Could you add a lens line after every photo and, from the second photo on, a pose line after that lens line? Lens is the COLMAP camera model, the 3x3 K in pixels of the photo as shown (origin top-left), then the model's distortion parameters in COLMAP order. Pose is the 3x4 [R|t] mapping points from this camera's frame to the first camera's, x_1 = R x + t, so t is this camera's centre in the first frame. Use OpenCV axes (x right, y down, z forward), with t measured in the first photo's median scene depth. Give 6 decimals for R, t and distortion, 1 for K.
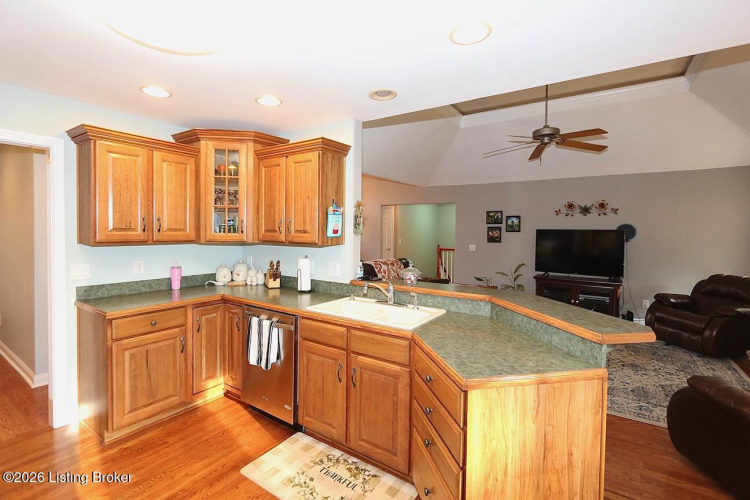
lens RADIAL K [[343.6, 0, 368.2], [0, 343.6, 238.9], [0, 0, 1]] dist [-0.012874, 0.000668]
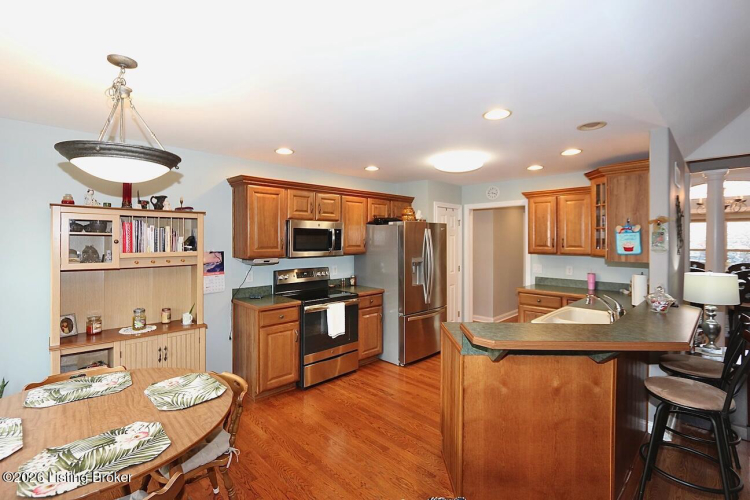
lens RADIAL K [[343.6, 0, 370.3], [0, 343.6, 242.9], [0, 0, 1]] dist [-0.012874, 0.000668]
pose [[-0.199129, -0.002950, -0.979969, 0.976430], [-0.030721, 0.999523, 0.003233, -0.017716], [0.979492, 0.030749, -0.199125, 0.408791]]
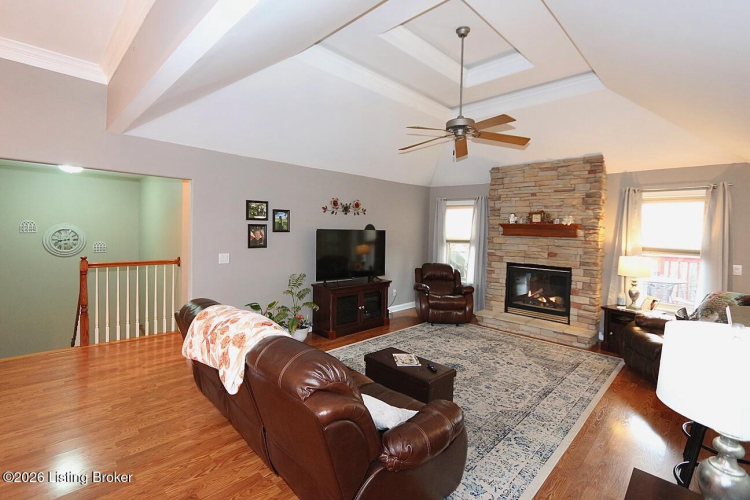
lens RADIAL K [[343.6, 0, 370.3], [0, 343.6, 238.3], [0, 0, 1]] dist [-0.012874, 0.000668]
pose [[0.183546, -0.032654, 0.982469, -0.546949], [0.007436, 0.999466, 0.031829, -0.061888], [-0.982983, 0.001464, 0.183691, 1.458855]]
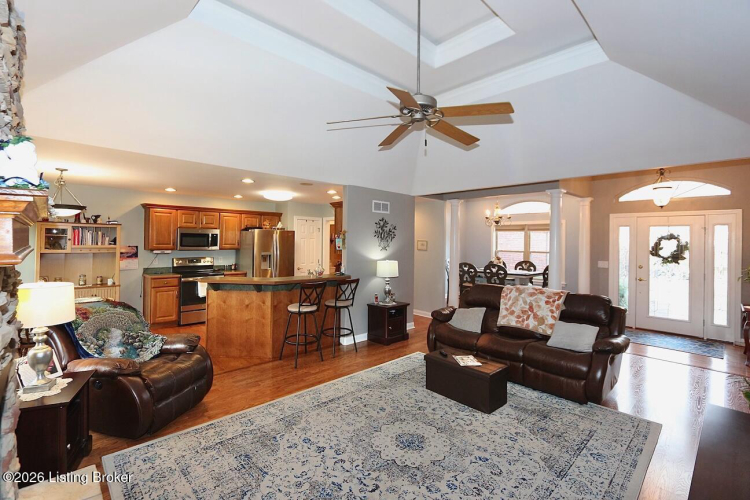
lens RADIAL K [[343.6, 0, 371.2], [0, 343.6, 240.4], [0, 0, 1]] dist [-0.012874, 0.000668]
pose [[-0.201729, -0.017781, -0.979280, 1.632639], [-0.043849, 0.998997, -0.009106, -0.045161], [0.978459, 0.041104, -0.202306, 1.444916]]
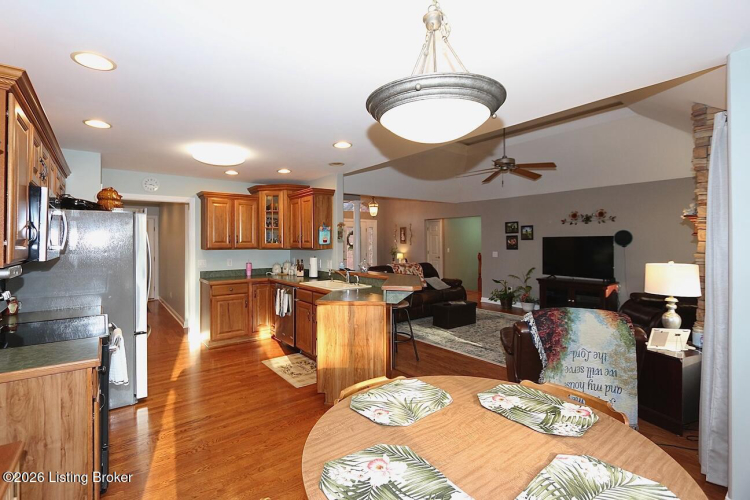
lens RADIAL K [[343.6, 0, 367.2], [0, 343.6, 236.0], [0, 0, 1]] dist [-0.012874, 0.000668]
pose [[0.951100, -0.022371, -0.308073, 0.575582], [0.008515, 0.998894, -0.046249, 0.031094], [0.308767, 0.041365, 0.950238, -0.505359]]
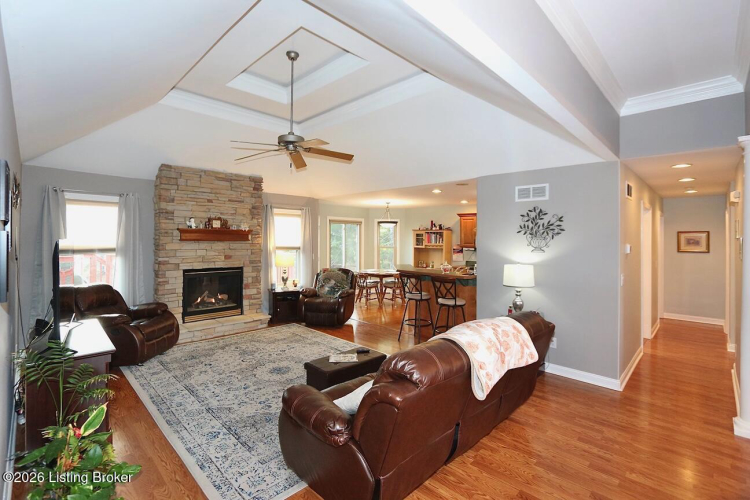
lens RADIAL K [[343.6, 0, 368.1], [0, 343.6, 237.8], [0, 0, 1]] dist [-0.012874, 0.000668]
pose [[-0.982376, -0.021200, 0.185709, 0.176280], [-0.016222, 0.999468, 0.028283, -0.092878], [-0.186210, 0.024772, -0.982198, 2.604631]]
